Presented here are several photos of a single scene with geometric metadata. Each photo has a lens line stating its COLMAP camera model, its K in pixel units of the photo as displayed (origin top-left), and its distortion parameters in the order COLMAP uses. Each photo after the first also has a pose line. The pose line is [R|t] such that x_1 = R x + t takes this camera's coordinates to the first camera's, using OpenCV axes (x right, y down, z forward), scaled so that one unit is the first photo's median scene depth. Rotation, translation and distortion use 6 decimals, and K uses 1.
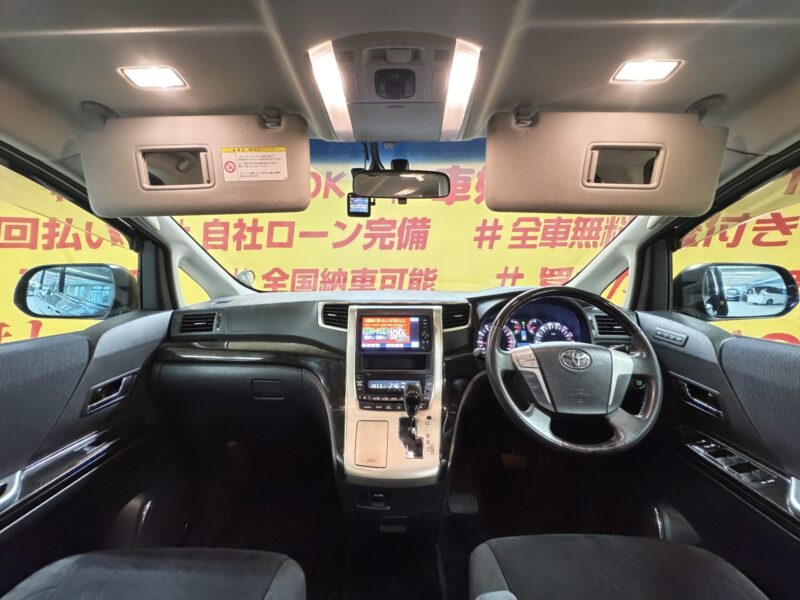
lens RADIAL K [[315.4, 0, 398.3], [0, 315.4, 303.9], [0, 0, 1]] dist [0.001859, 0.000334]
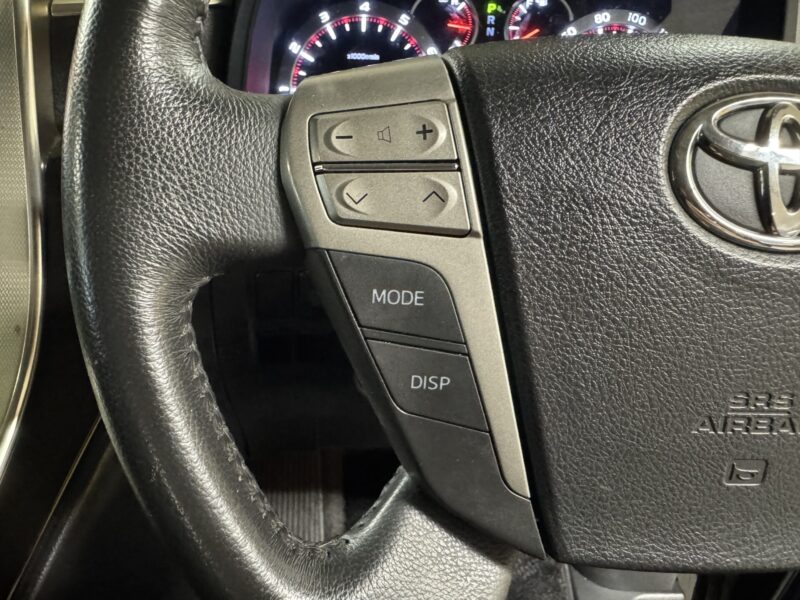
lens RADIAL K [[569.9, 0, 346.9], [0, 569.9, 301.3], [0, 0, 1]] dist [-0.004548, -0.001843]
pose [[0.996982, 0.010538, 0.076916, 0.205770], [-0.039257, 0.923180, 0.382357, 0.079595], [-0.066978, -0.384223, 0.920808, 0.431513]]
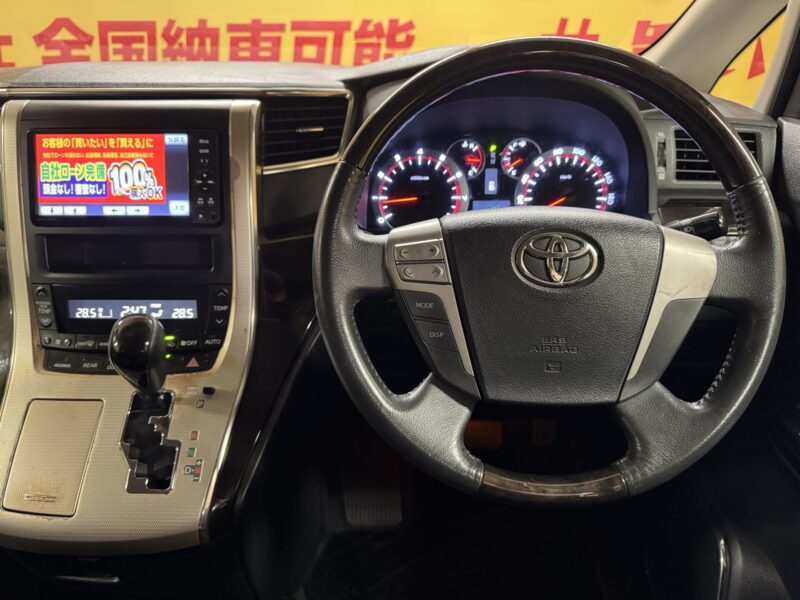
lens RADIAL K [[575.6, 0, 390.2], [0, 575.6, 303.5], [0, 0, 1]] dist [-0.008493, -0.009545]
pose [[0.999801, -0.003064, 0.019696, 0.197428], [-0.003580, 0.944449, 0.328639, 0.006400], [-0.019609, -0.328644, 0.944250, 0.206774]]
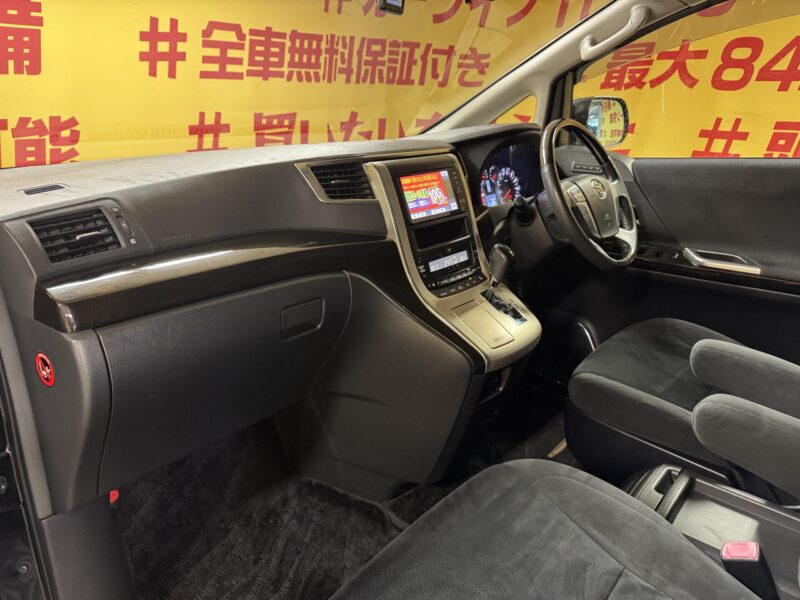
lens RADIAL K [[562.0, 0, 407.7], [0, 562.0, 310.6], [0, 0, 1]] dist [-0.007830, -0.003961]
pose [[0.626307, -0.265249, 0.733064, -0.734901], [0.103533, 0.960307, 0.259018, 0.004880], [-0.772671, -0.086329, 0.628909, 0.138395]]
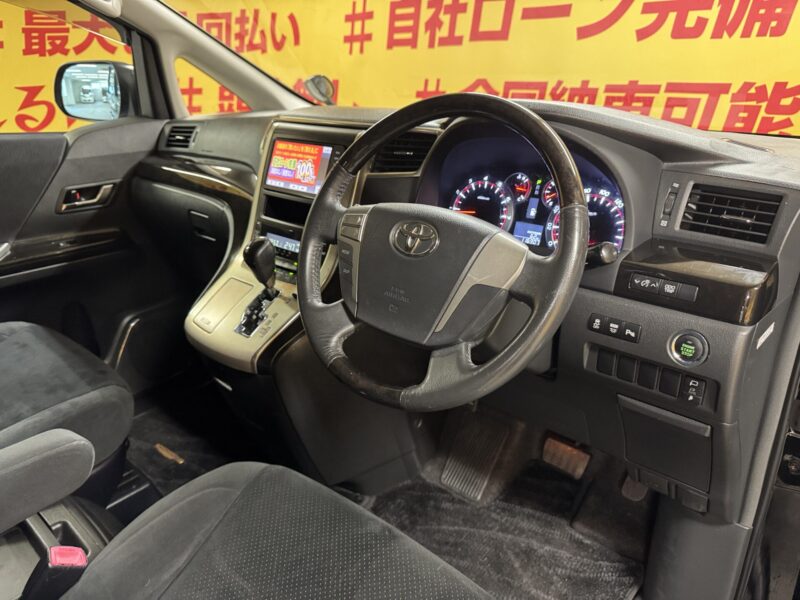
lens RADIAL K [[562.0, 0, 407.7], [0, 562.0, 310.6], [0, 0, 1]] dist [-0.007830, -0.003961]
pose [[0.773422, 0.247154, -0.583723, 0.616911], [-0.084815, 0.952926, 0.291100, 0.010968], [0.628191, -0.175634, 0.757976, 0.142240]]
